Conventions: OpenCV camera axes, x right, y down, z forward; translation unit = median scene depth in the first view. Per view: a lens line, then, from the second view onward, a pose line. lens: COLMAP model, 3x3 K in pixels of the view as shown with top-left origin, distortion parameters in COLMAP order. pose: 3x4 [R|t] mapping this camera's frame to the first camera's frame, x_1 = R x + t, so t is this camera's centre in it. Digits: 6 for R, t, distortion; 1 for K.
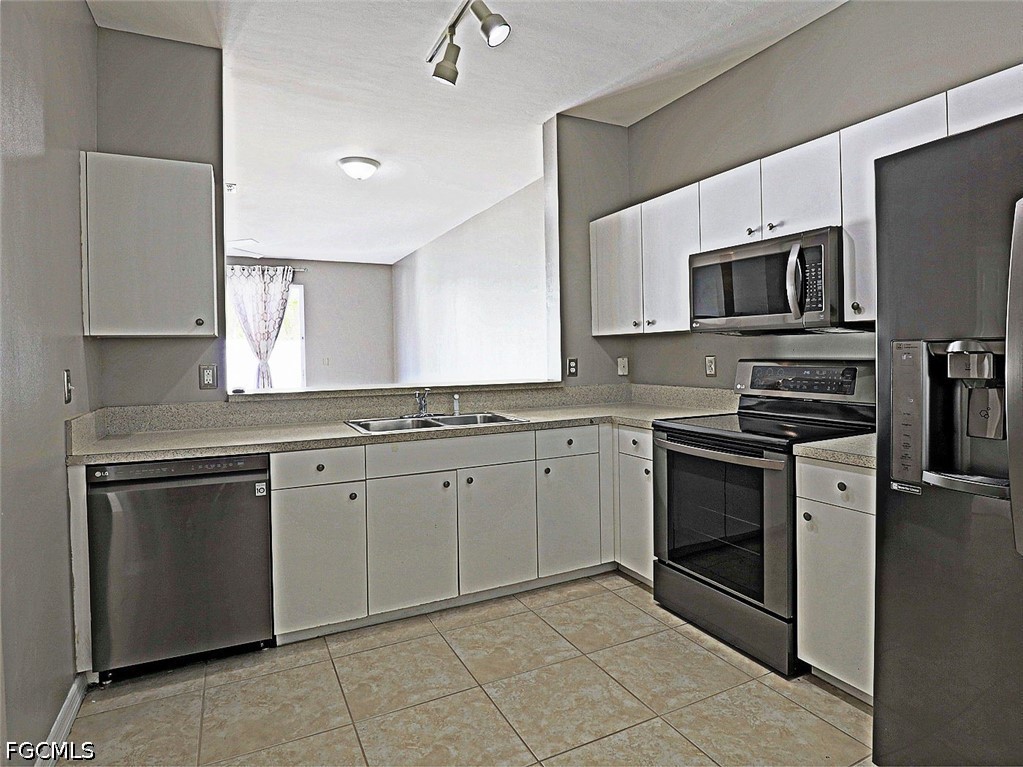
lens RADIAL K [[573.2, 0, 511.4], [0, 573.2, 361.1], [0, 0, 1]] dist [-0.003004, -0.001233]
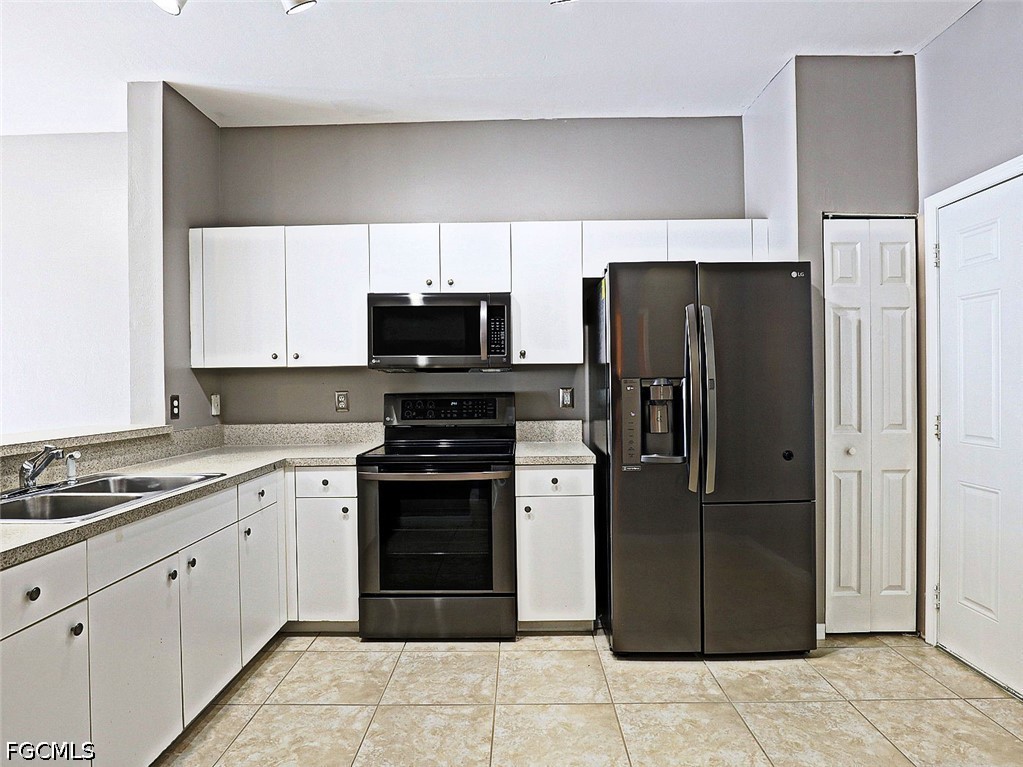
lens RADIAL K [[604.5, 0, 511.5], [0, 604.5, 383.5], [0, 0, 1]] dist [-0.016810, -0.000544]
pose [[0.457643, 0.007501, 0.889105, -0.569649], [0.018836, 0.999658, -0.018129, 0.002609], [-0.888937, 0.025044, 0.457345, 0.290604]]
